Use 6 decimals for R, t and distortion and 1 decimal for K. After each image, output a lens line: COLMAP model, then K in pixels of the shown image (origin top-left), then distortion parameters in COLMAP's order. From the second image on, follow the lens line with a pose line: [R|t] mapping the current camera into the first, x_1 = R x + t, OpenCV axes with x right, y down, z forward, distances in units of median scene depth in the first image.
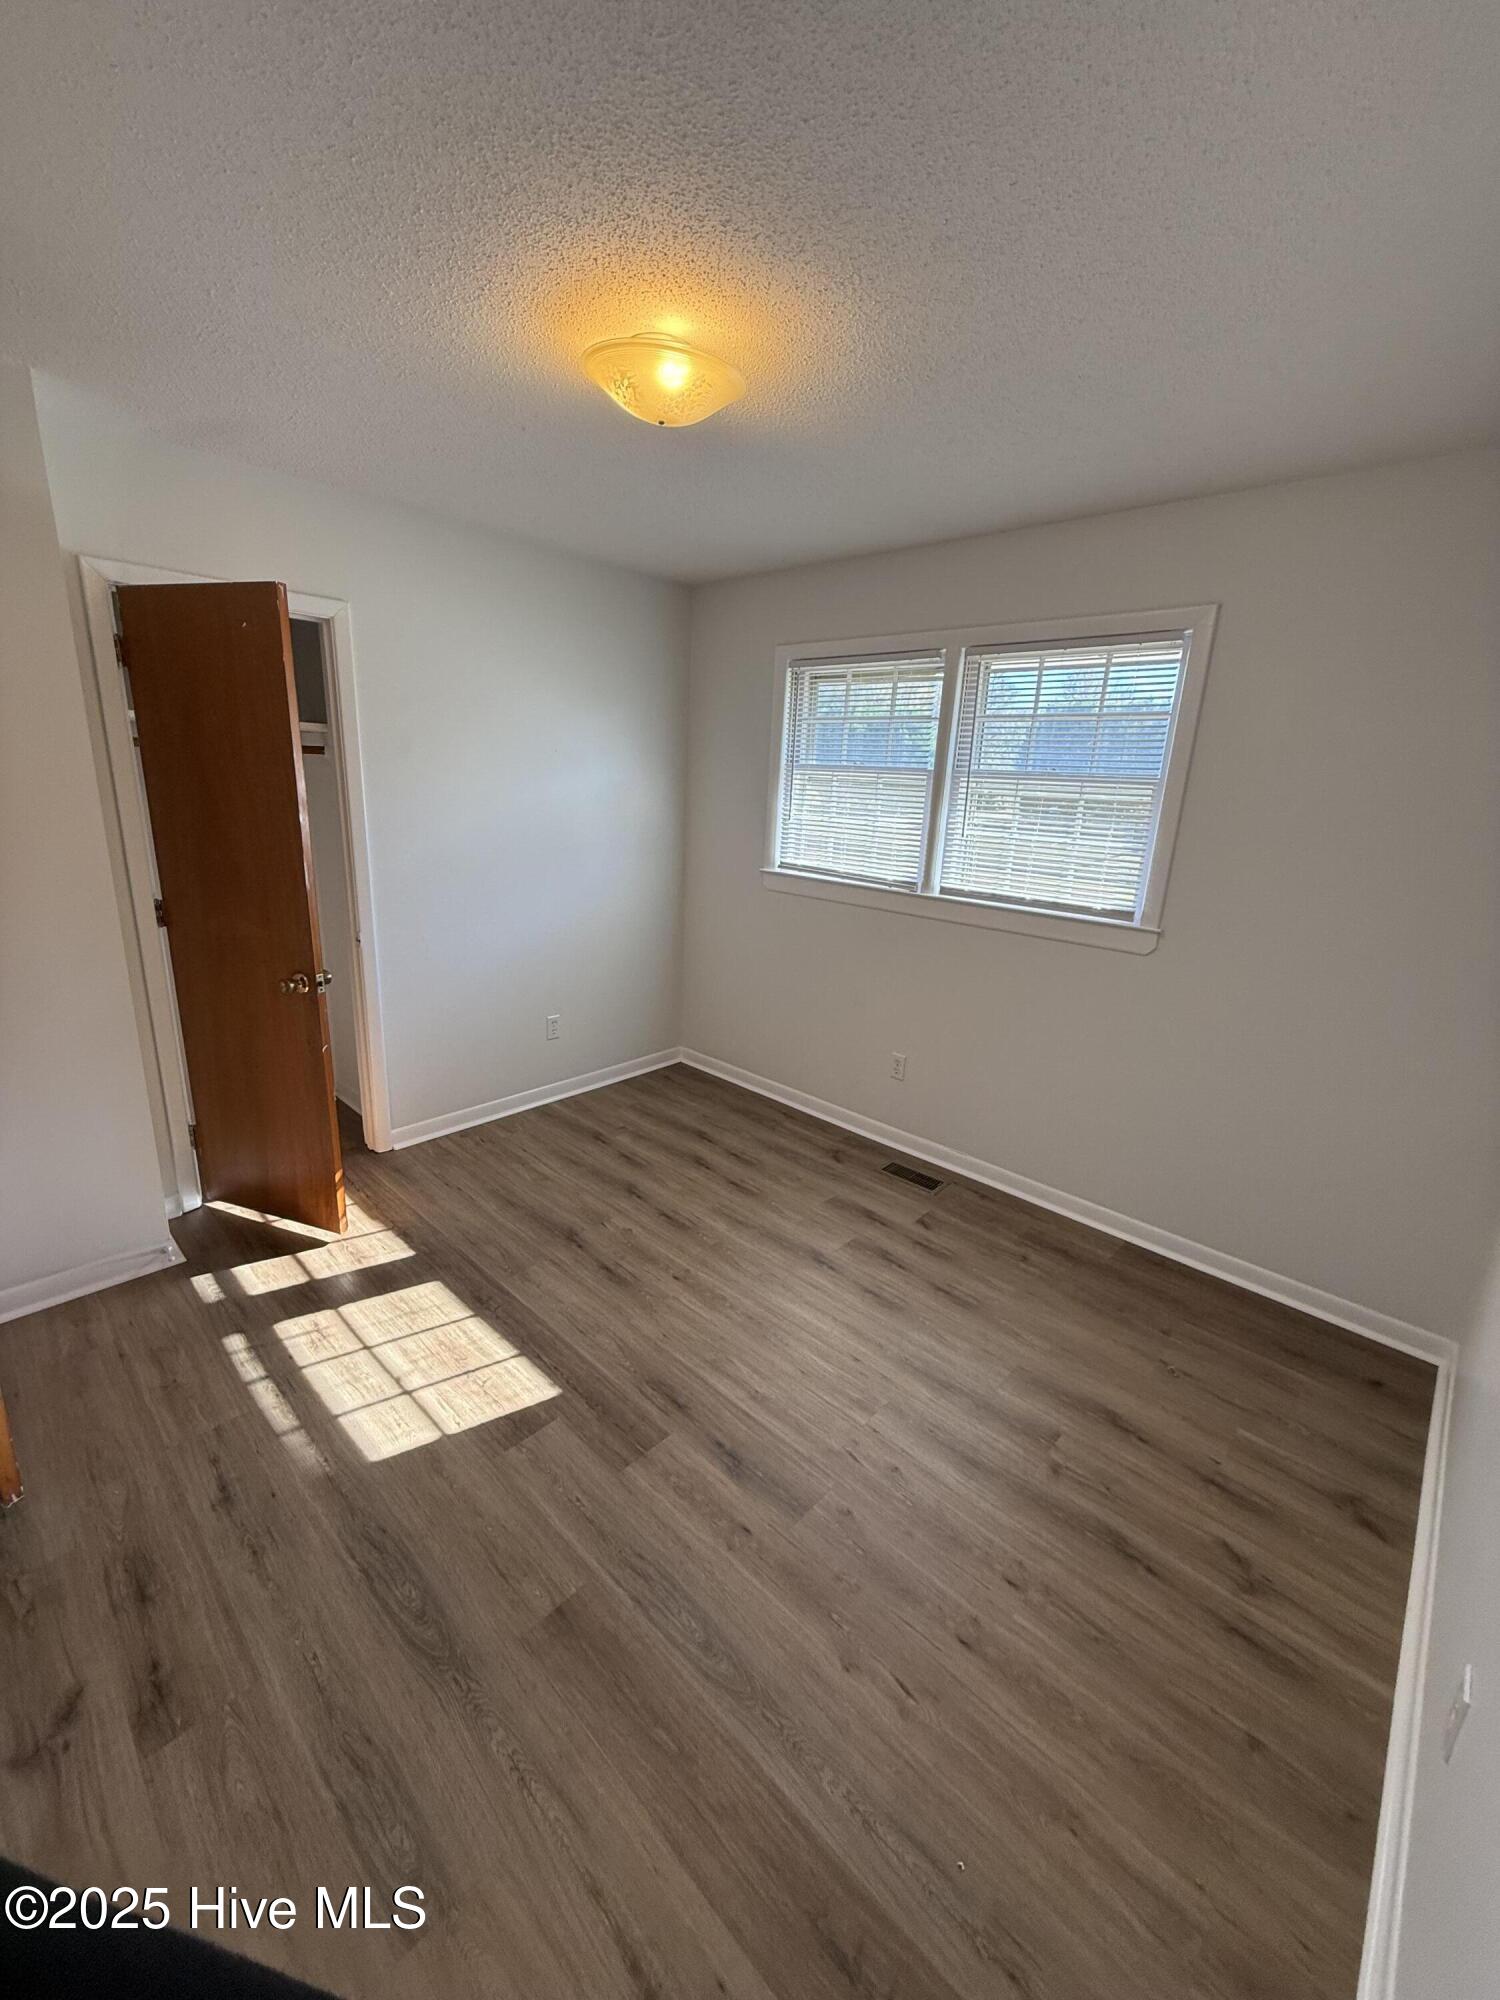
lens RADIAL K [[793.8, 0, 748.4], [0, 793.8, 999.0], [0, 0, 1]] dist [-0.003189, 0.000318]
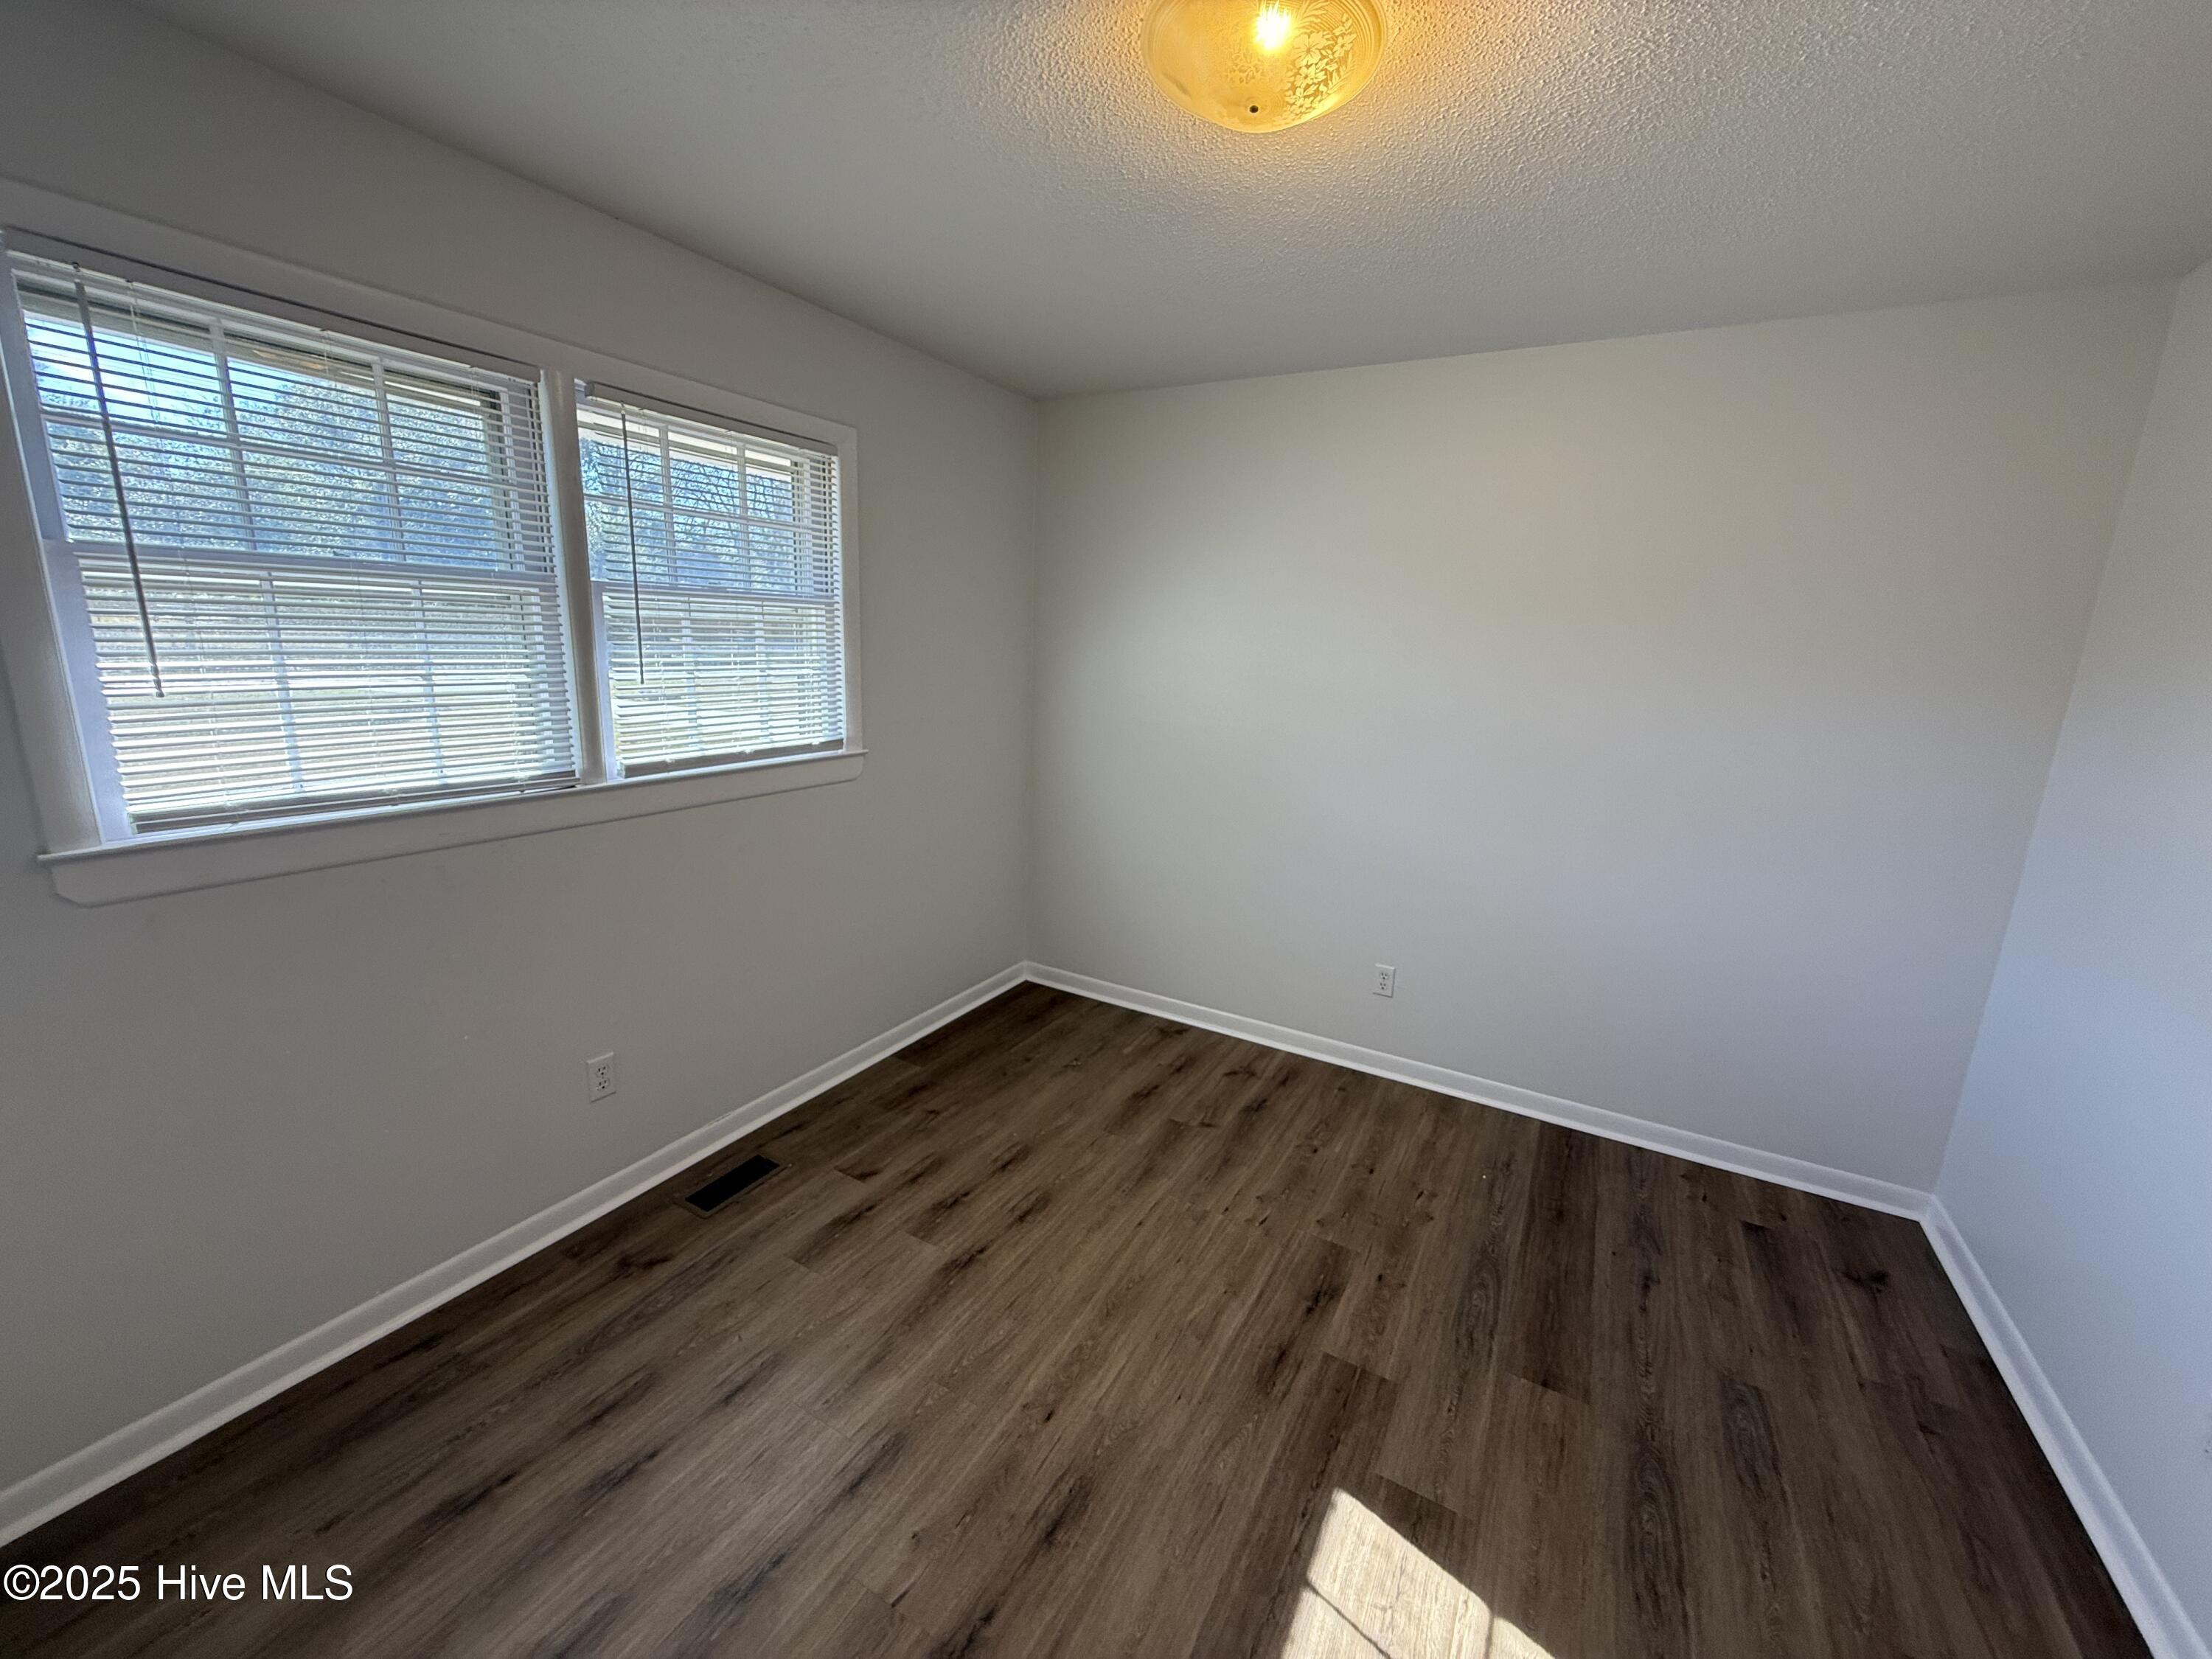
lens RADIAL K [[877.9, 0, 1106.9], [0, 877.9, 829.1], [0, 0, 1]] dist [-0.003189, 0.000318]
pose [[-0.233518, -0.262343, 0.936294, -0.750385], [0.217990, 0.924281, 0.313345, -0.337905], [-0.947602, 0.277275, -0.158648, 1.124232]]
